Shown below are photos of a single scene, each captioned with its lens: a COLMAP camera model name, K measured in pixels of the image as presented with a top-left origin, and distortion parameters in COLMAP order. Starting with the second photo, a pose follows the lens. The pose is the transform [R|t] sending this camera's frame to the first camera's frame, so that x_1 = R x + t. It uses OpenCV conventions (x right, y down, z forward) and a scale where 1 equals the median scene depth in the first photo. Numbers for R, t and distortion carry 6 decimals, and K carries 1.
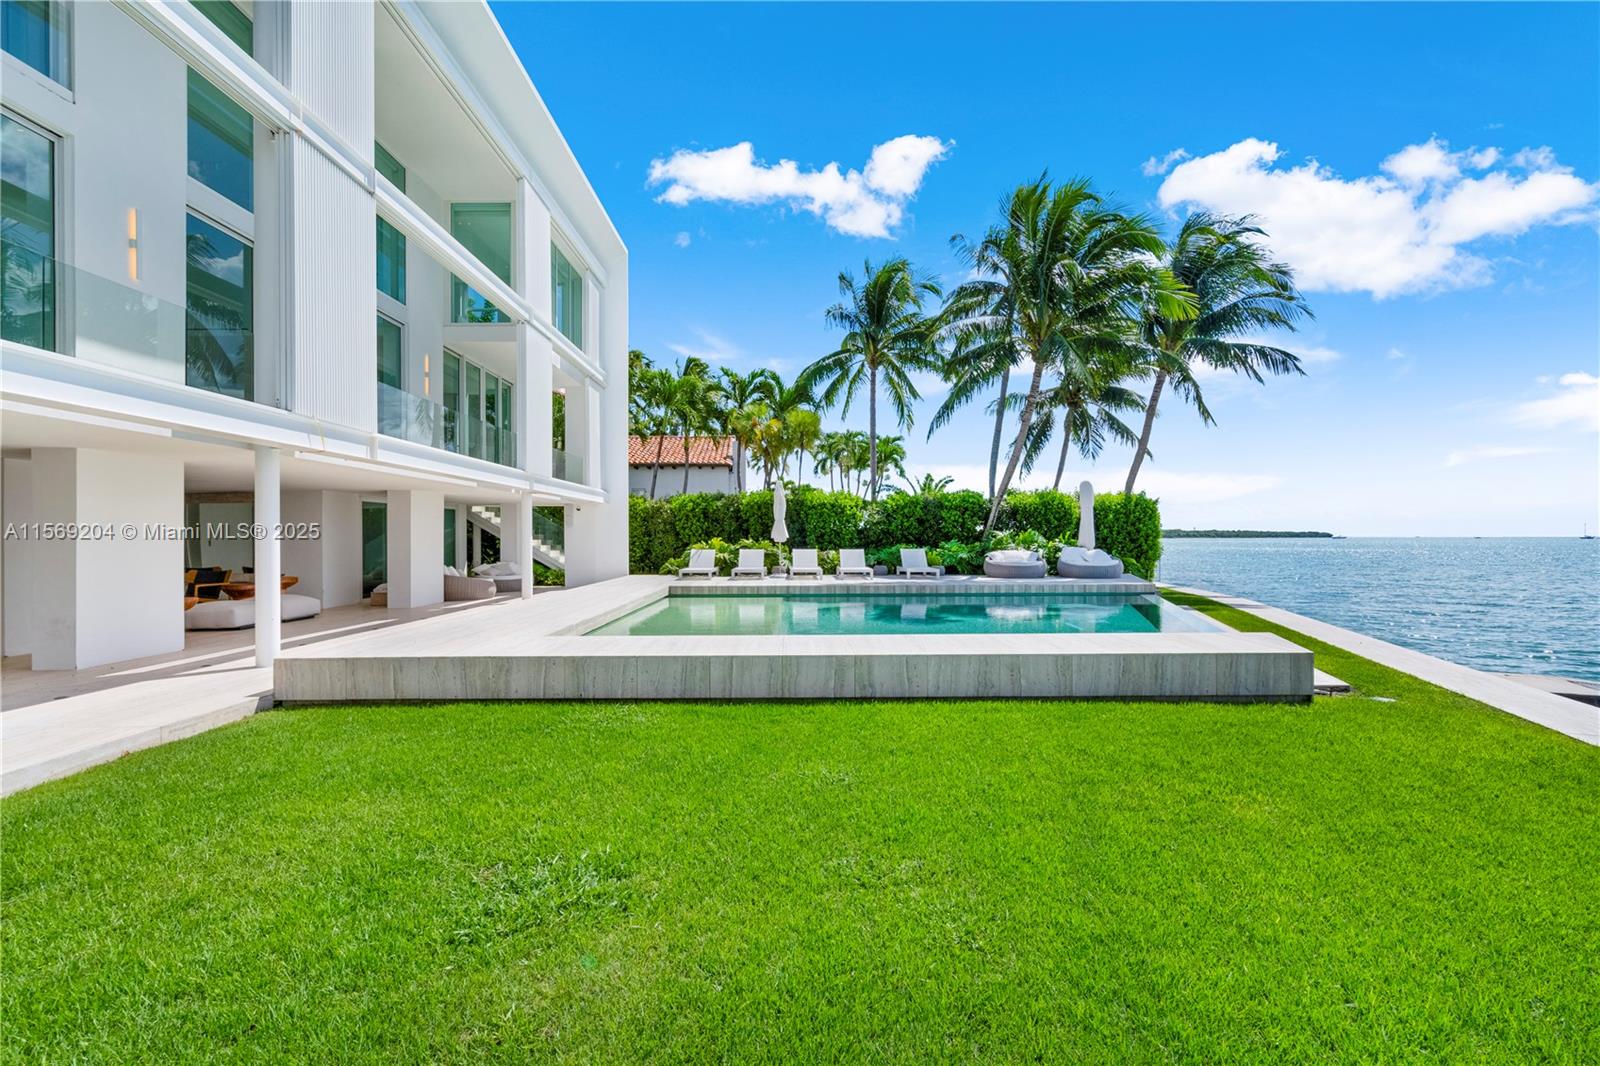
lens RADIAL K [[727.0, 0, 793.4], [0, 727.0, 535.2], [0, 0, 1]] dist [-0.000223, 0.000041]
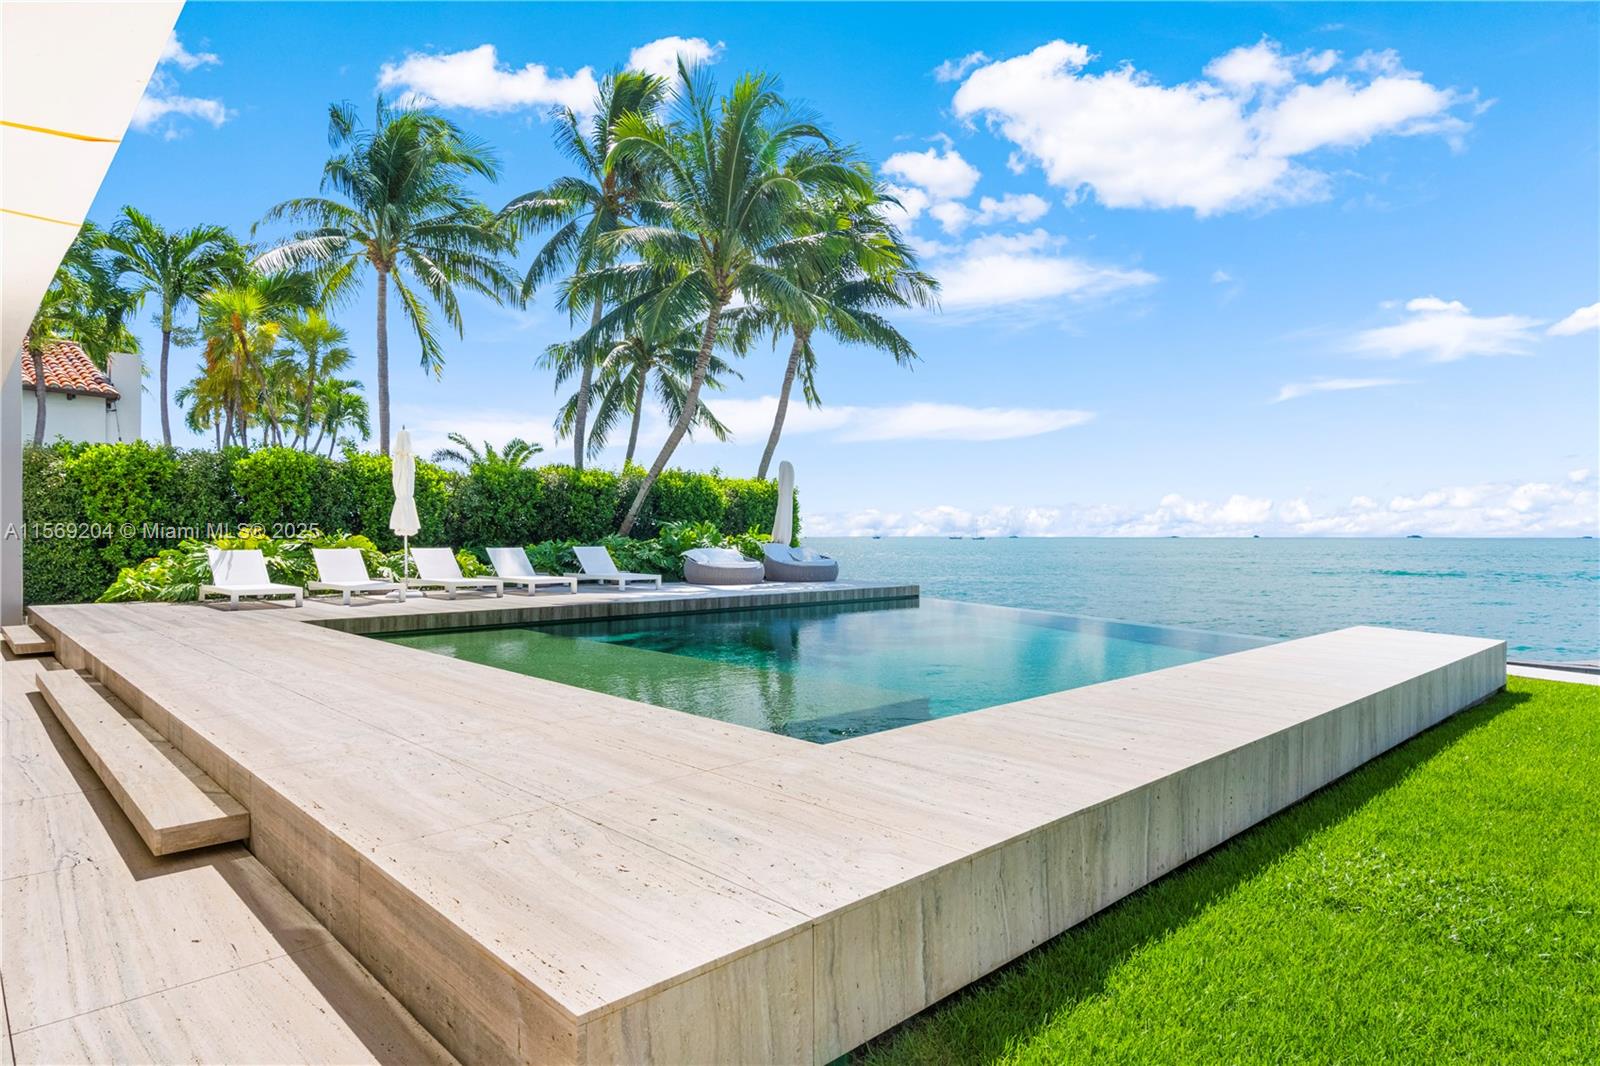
lens RADIAL K [[923.0, 0, 786.8], [0, 923.0, 529.4], [0, 0, 1]] dist [-0.002460, 0.000349]
pose [[0.740098, 0.006981, 0.672463, -0.273029], [-0.003562, 0.999973, -0.006460, 0.007936], [-0.672490, 0.002386, 0.740102, 0.238470]]
